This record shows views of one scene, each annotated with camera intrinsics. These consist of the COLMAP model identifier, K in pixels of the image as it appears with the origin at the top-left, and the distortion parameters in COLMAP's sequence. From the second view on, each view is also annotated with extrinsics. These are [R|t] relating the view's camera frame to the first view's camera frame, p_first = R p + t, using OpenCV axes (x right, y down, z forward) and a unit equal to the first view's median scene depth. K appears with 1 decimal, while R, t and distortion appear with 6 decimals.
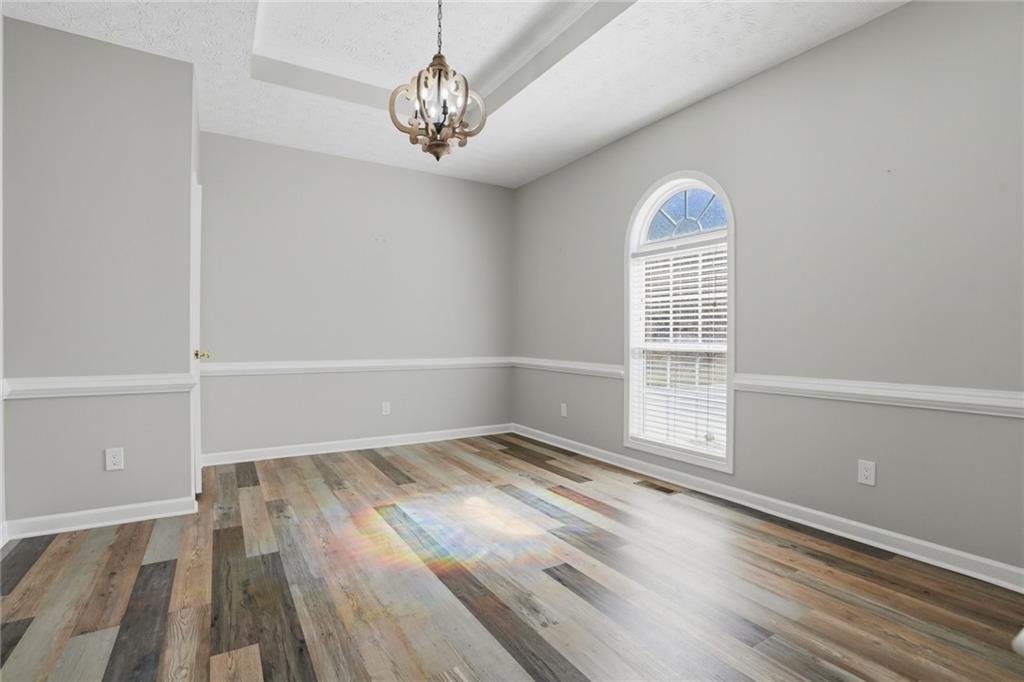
lens RADIAL K [[476.1, 0, 504.5], [0, 476.1, 340.4], [0, 0, 1]] dist [-0.058211, 0.021436]
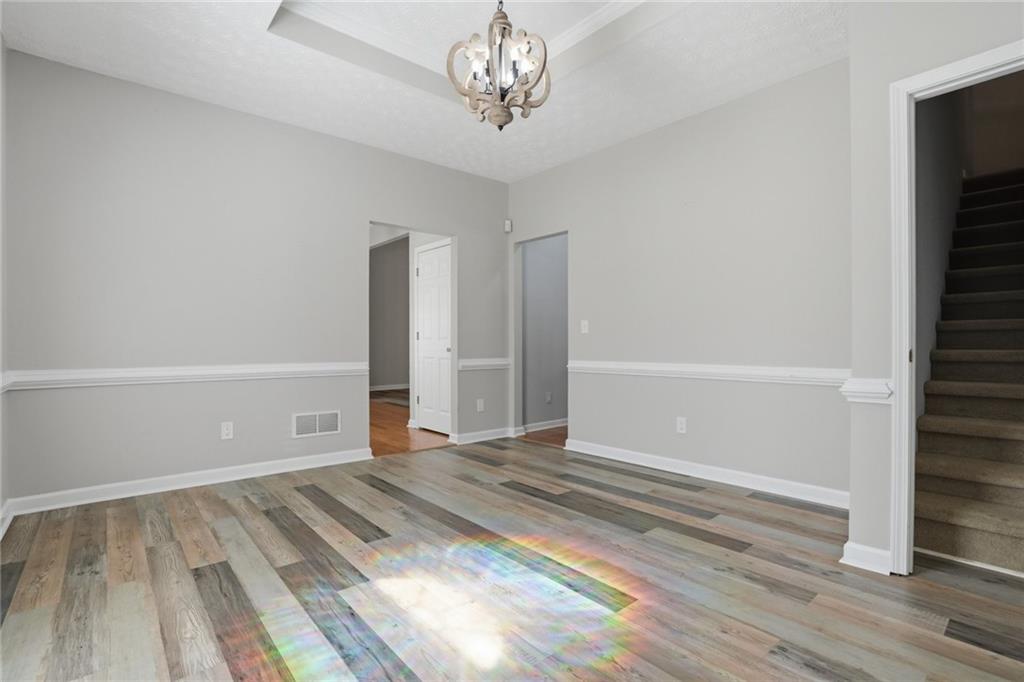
lens RADIAL K [[476.1, 0, 504.5], [0, 476.1, 340.4], [0, 0, 1]] dist [-0.058211, 0.021436]
pose [[-0.986863, -0.001310, -0.161555, -0.004529], [-0.002636, 0.999965, 0.007993, 0.008271], [0.161539, 0.008314, -0.986831, 2.058490]]
